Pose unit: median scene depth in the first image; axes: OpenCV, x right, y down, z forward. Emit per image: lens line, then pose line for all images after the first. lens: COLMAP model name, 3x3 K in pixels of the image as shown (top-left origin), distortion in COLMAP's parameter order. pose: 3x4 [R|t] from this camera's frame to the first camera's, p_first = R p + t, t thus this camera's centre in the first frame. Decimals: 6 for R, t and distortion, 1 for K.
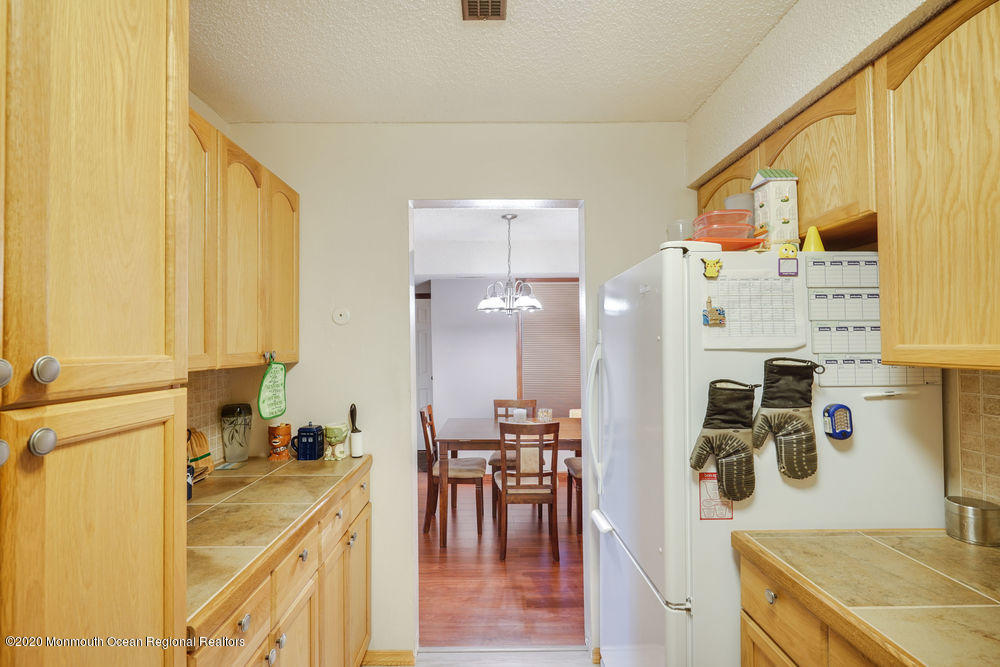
lens RADIAL K [[449.1, 0, 491.1], [0, 449.1, 338.6], [0, 0, 1]] dist [-0.003599, 0.001669]
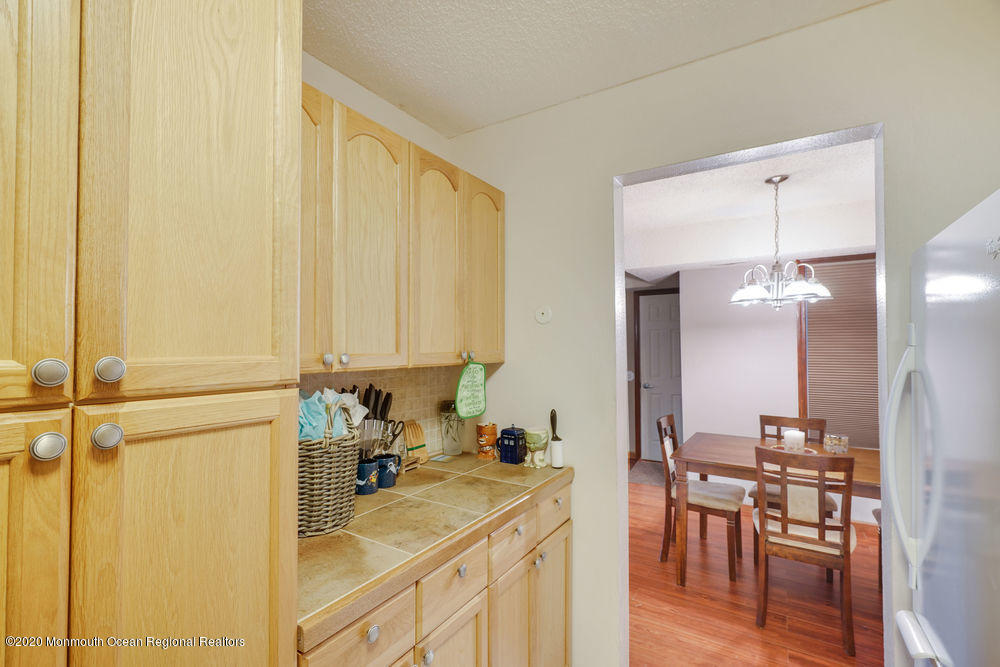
lens RADIAL K [[449.1, 0, 491.1], [0, 449.1, 338.6], [0, 0, 1]] dist [-0.003599, 0.001669]
pose [[0.835687, -0.004138, -0.549190, 0.130770], [0.004306, 0.999990, -0.000983, 0.000545], [0.549188, -0.001543, 0.835697, 0.220720]]
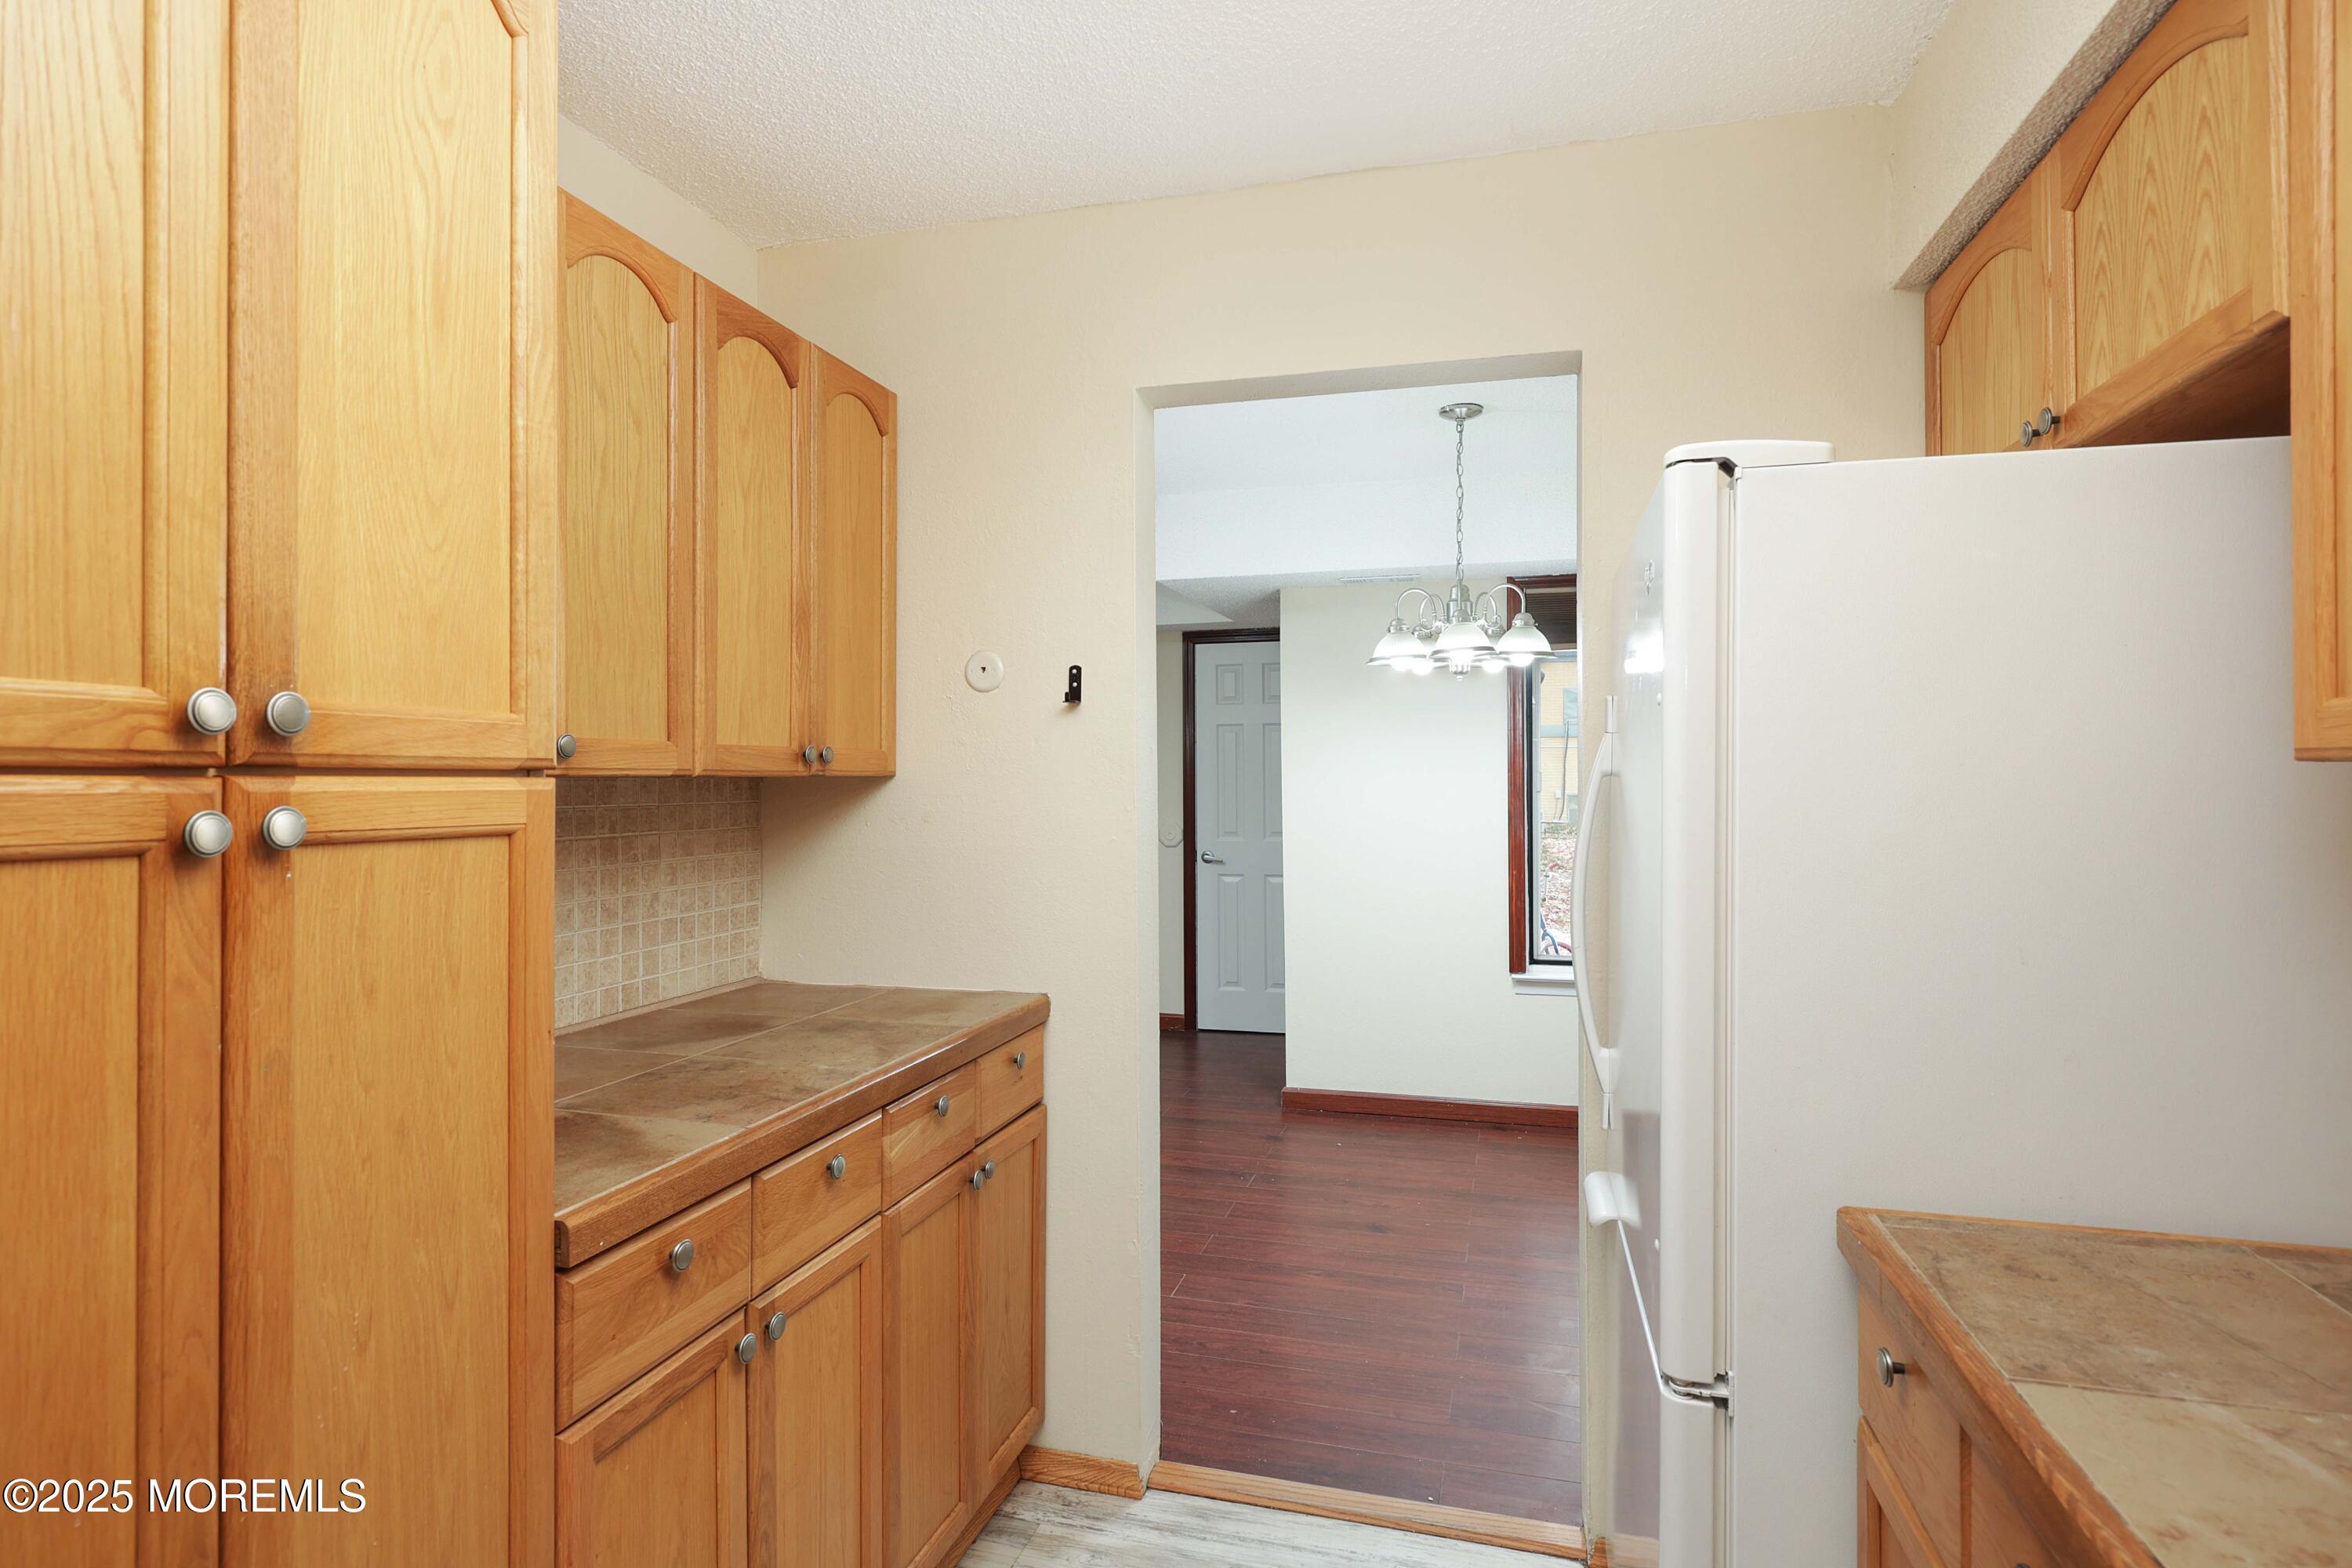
lens RADIAL K [[1215.2, 0, 1186.8], [0, 1215.2, 774.0], [0, 0, 1]] dist [0.001181, 0.000730]
pose [[0.962526, 0.006295, -0.271115, 0.245107], [-0.002724, 0.999905, 0.013548, 0.046579], [0.271174, -0.012301, 0.962452, -0.106521]]
